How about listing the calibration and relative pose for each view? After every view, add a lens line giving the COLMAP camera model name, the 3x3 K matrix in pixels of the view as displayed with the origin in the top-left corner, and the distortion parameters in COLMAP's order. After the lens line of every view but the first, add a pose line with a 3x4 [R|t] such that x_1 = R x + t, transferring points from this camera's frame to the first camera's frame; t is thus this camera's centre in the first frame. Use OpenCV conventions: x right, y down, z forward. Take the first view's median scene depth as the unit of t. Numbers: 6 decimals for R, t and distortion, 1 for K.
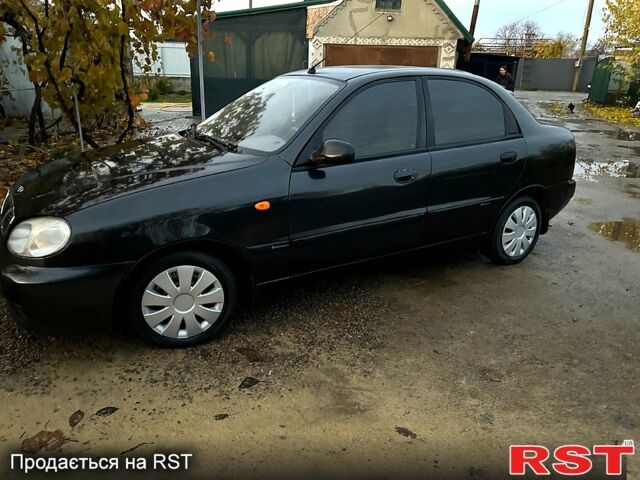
lens RADIAL K [[492.0, 0, 316.5], [0, 492.0, 237.4], [0, 0, 1]] dist [0.055469, -0.054995]
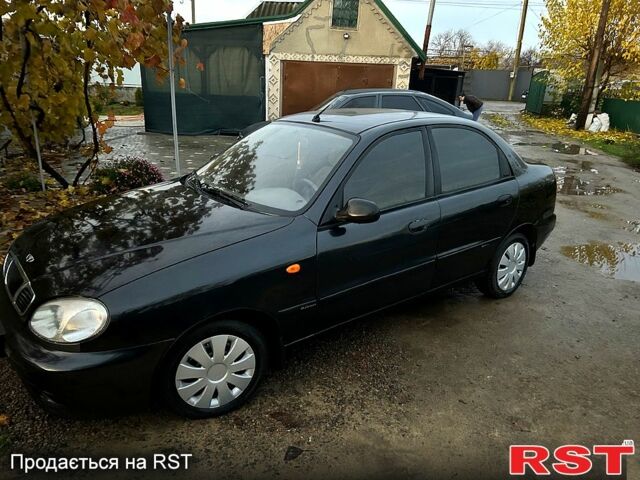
lens RADIAL K [[492.0, 0, 316.0], [0, 492.0, 243.5], [0, 0, 1]] dist [0.055469, -0.054995]
pose [[0.993138, -0.032543, 0.112330, -0.117202], [0.031917, 0.999463, 0.007371, -0.081858], [-0.112510, -0.003735, 0.993644, 0.006297]]
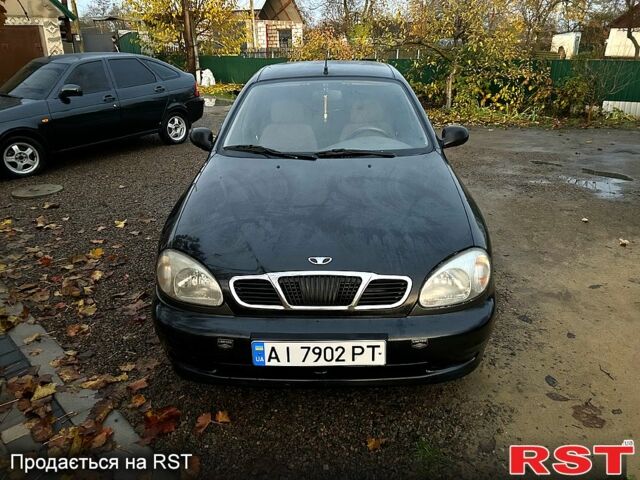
lens RADIAL K [[492.0, 0, 320.9], [0, 492.0, 242.5], [0, 0, 1]] dist [0.055469, -0.054995]
pose [[0.532935, -0.346164, 0.772108, -0.837582], [0.298217, 0.930779, 0.211463, -0.201876], [-0.791863, 0.117560, 0.599277, 0.386319]]
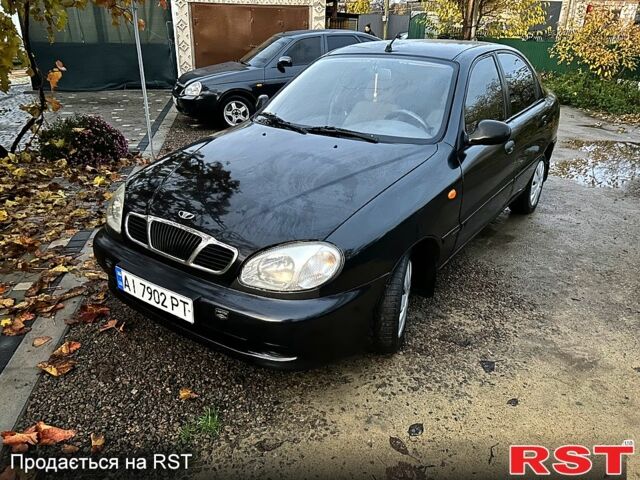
lens RADIAL K [[492.0, 0, 315.8], [0, 492.0, 235.5], [0, 0, 1]] dist [0.055469, -0.054995]
pose [[0.921266, -0.166342, 0.351568, -0.492838], [0.138154, 0.984936, 0.103990, -0.084222], [-0.363570, -0.047232, 0.930369, 0.106806]]
